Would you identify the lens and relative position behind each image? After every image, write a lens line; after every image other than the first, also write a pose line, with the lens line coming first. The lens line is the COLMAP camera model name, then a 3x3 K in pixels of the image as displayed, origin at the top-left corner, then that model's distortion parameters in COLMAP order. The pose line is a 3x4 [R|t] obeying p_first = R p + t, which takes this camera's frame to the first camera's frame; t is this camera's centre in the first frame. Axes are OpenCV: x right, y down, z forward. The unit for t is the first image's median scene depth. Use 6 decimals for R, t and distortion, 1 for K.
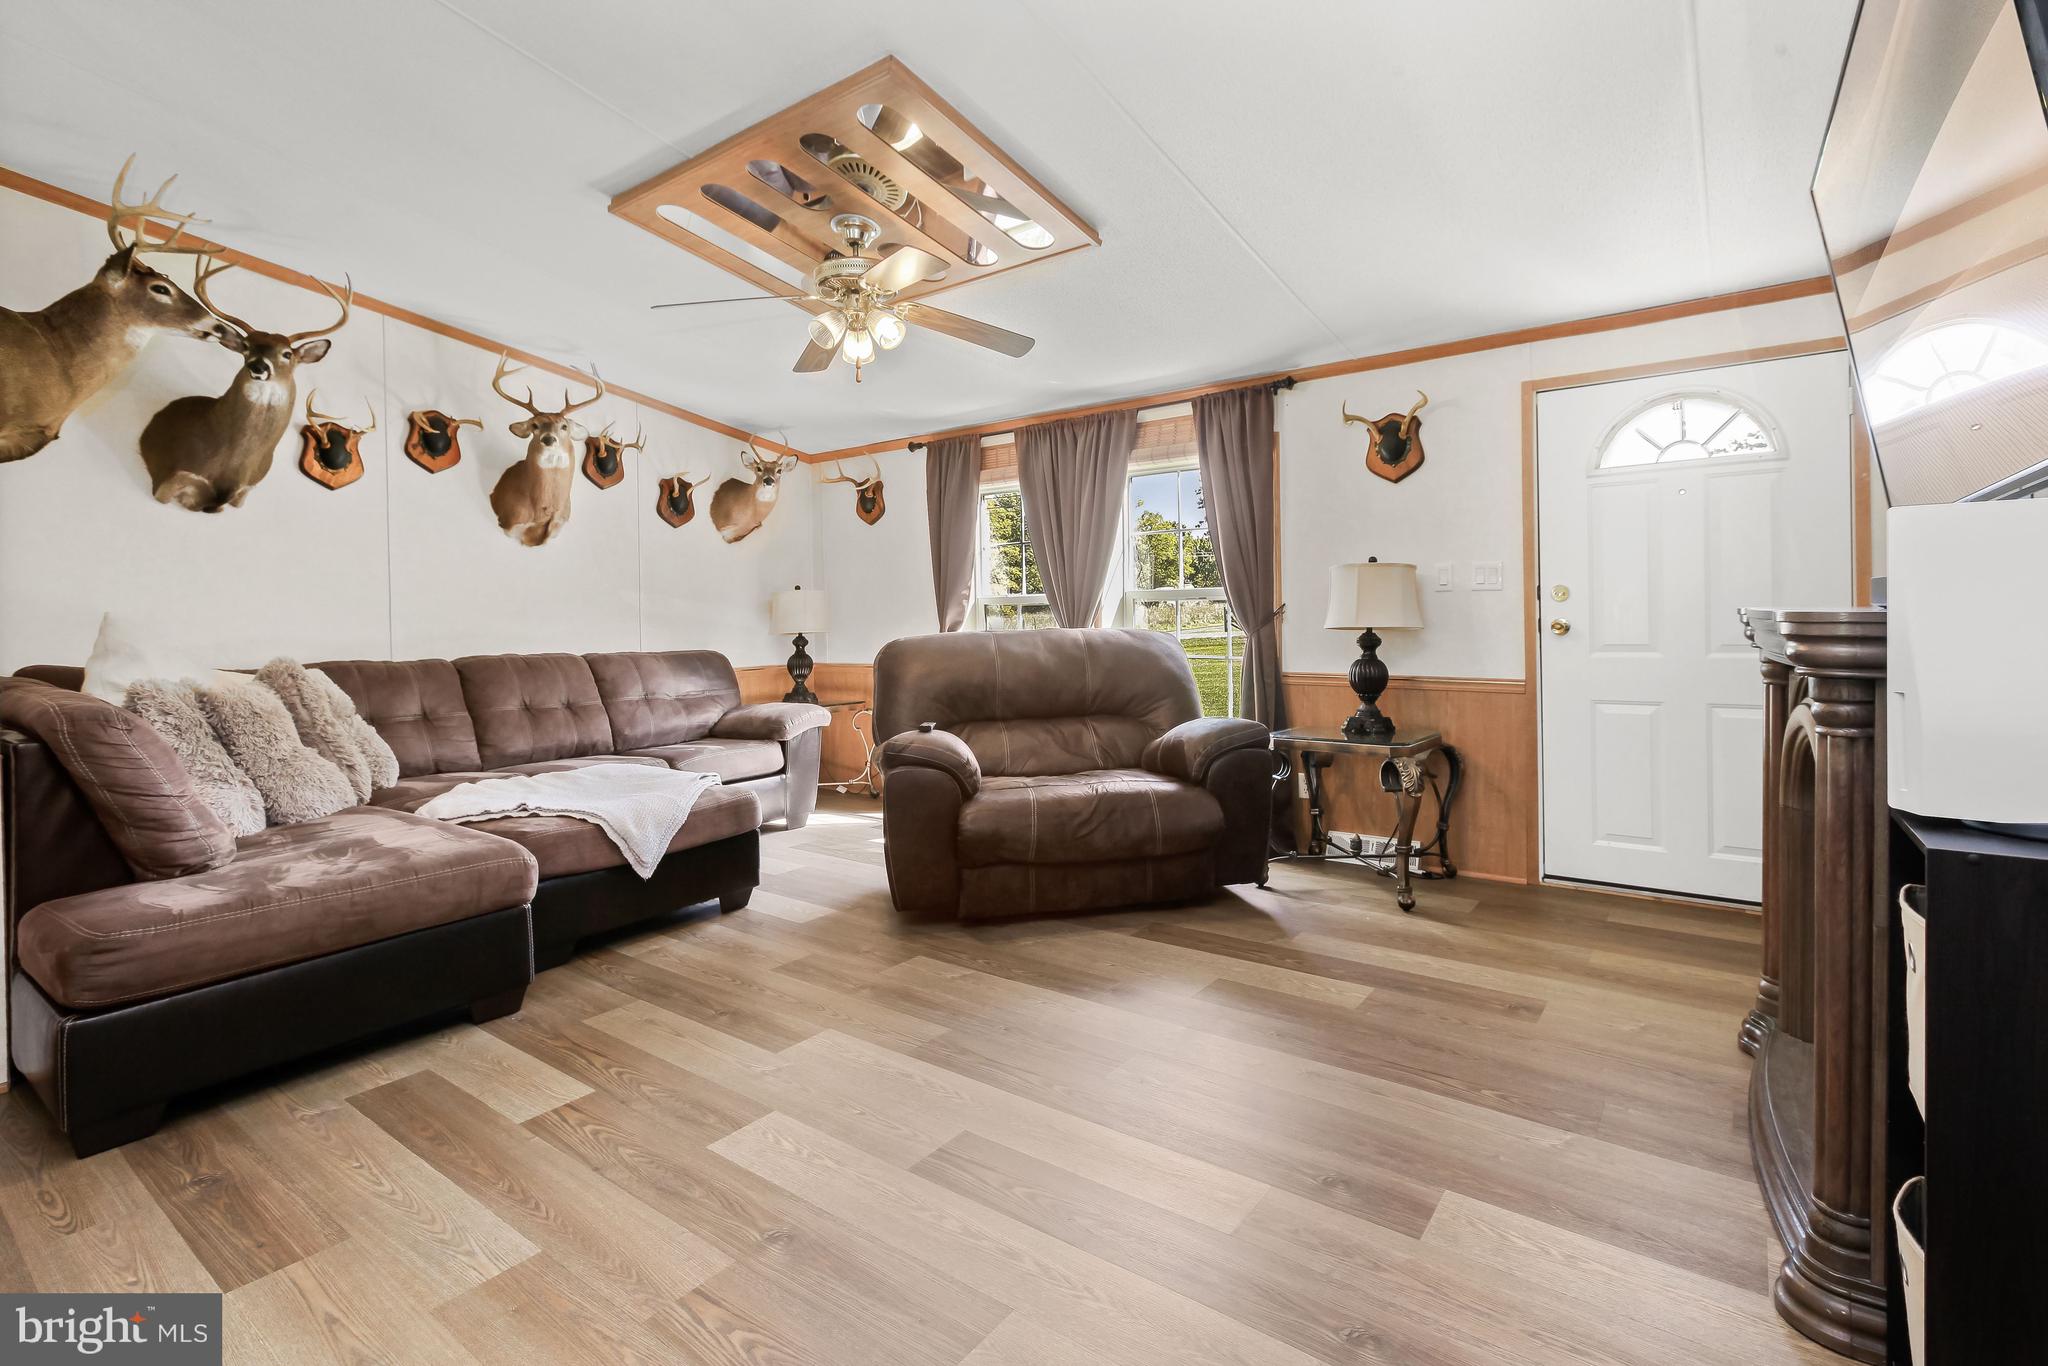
lens RADIAL K [[956.0, 0, 1015.4], [0, 956.0, 636.0], [0, 0, 1]] dist [-0.002815, -0.000532]
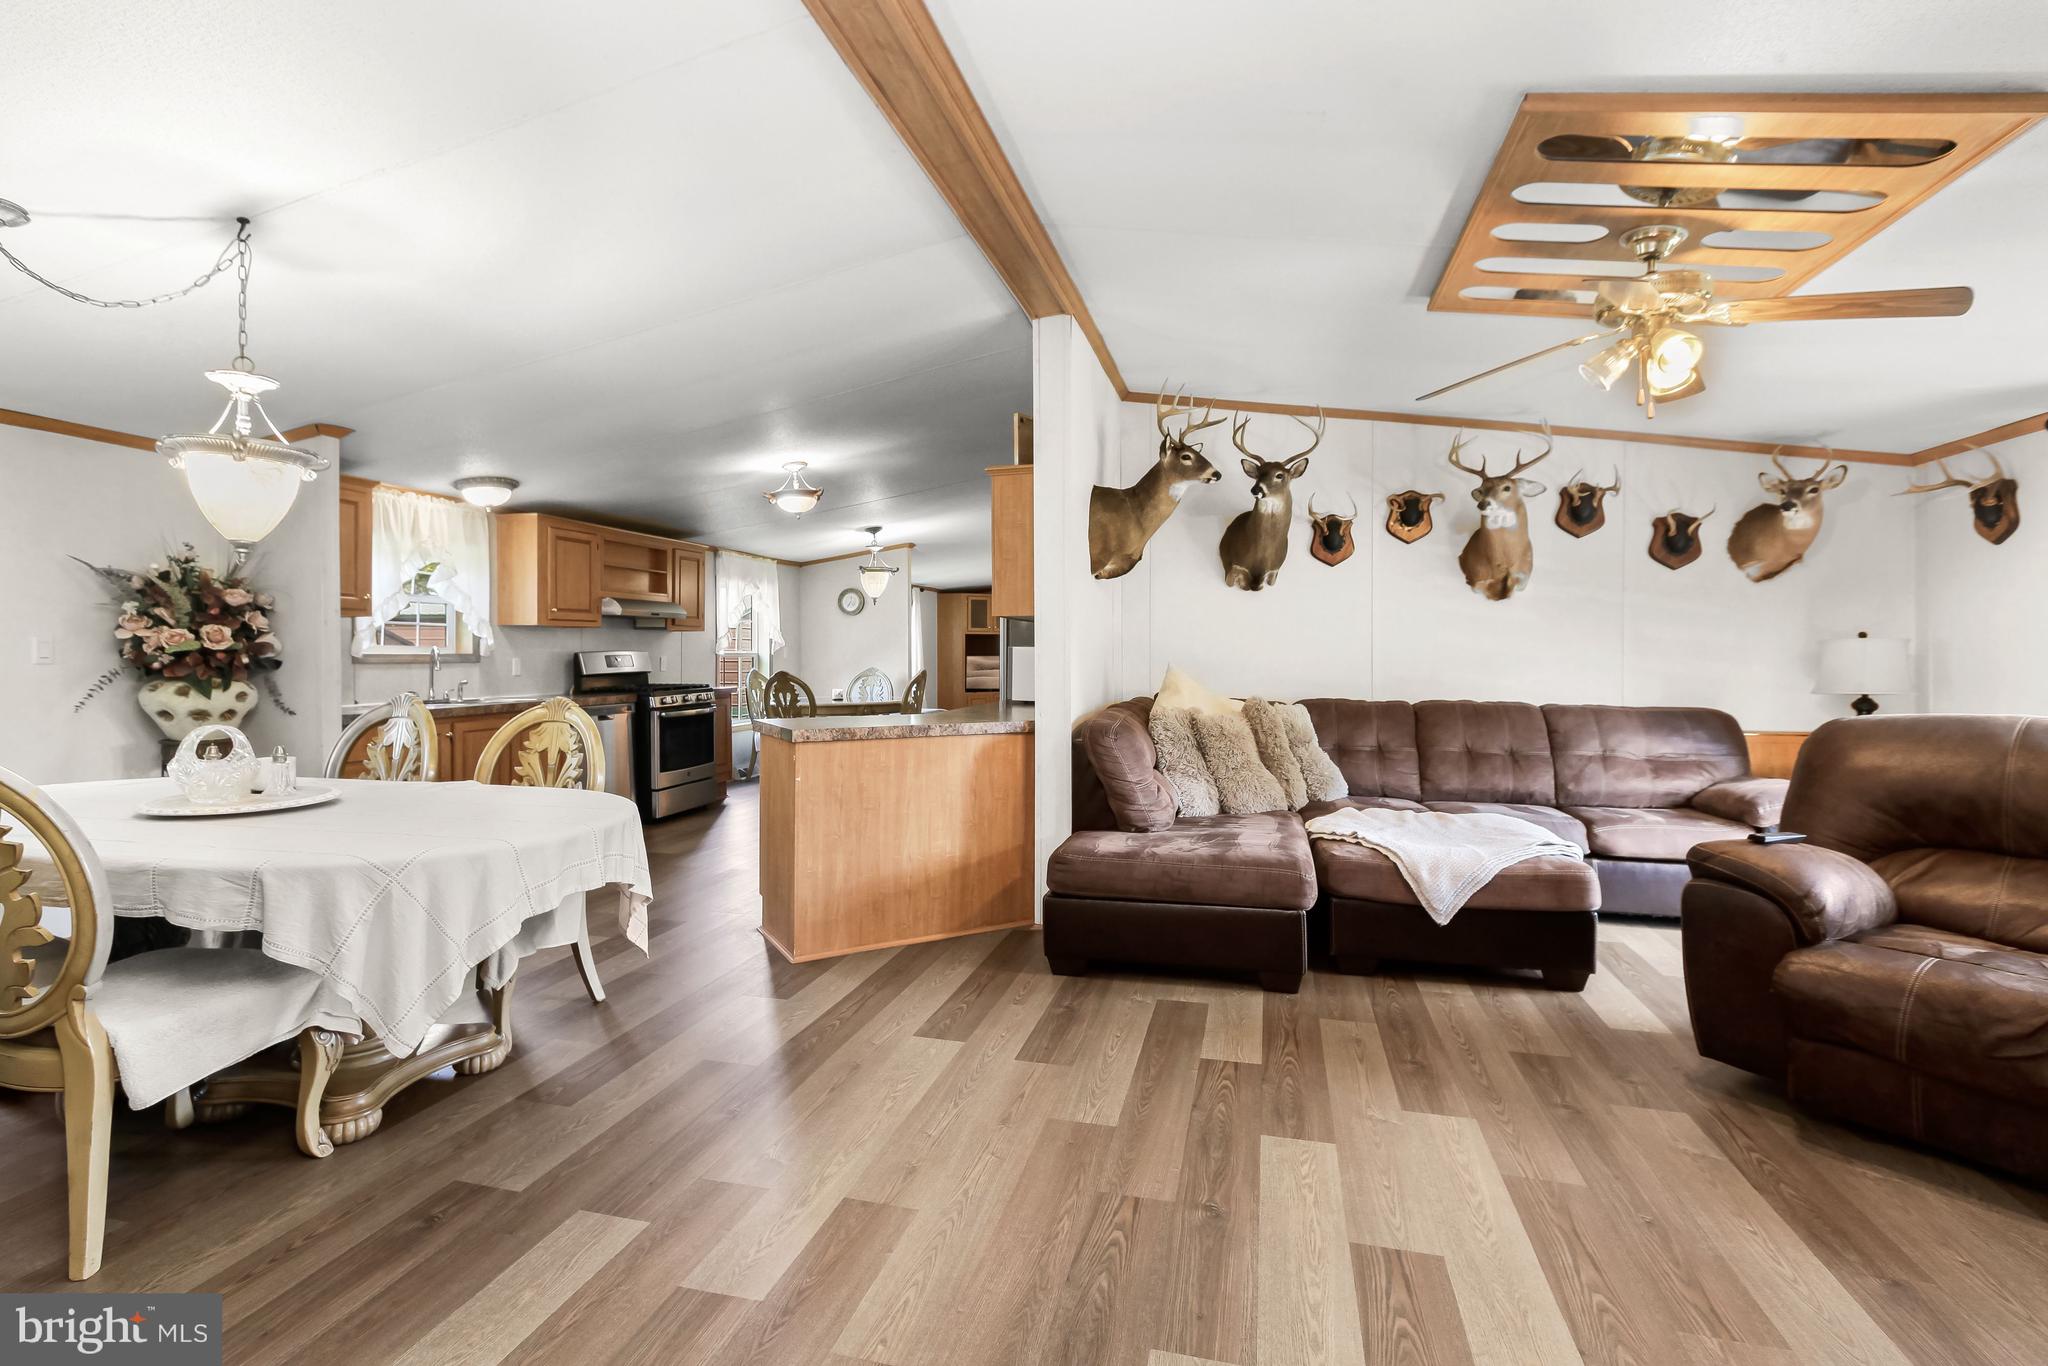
lens RADIAL K [[940.5, 0, 1013.9], [0, 940.5, 658.1], [0, 0, 1]] dist [0.002537, 0.000477]
pose [[0.379090, 0.024495, -0.925035, 0.356196], [-0.024521, 0.999564, 0.016420, -0.044899], [0.925035, 0.016458, 0.379526, 0.135382]]
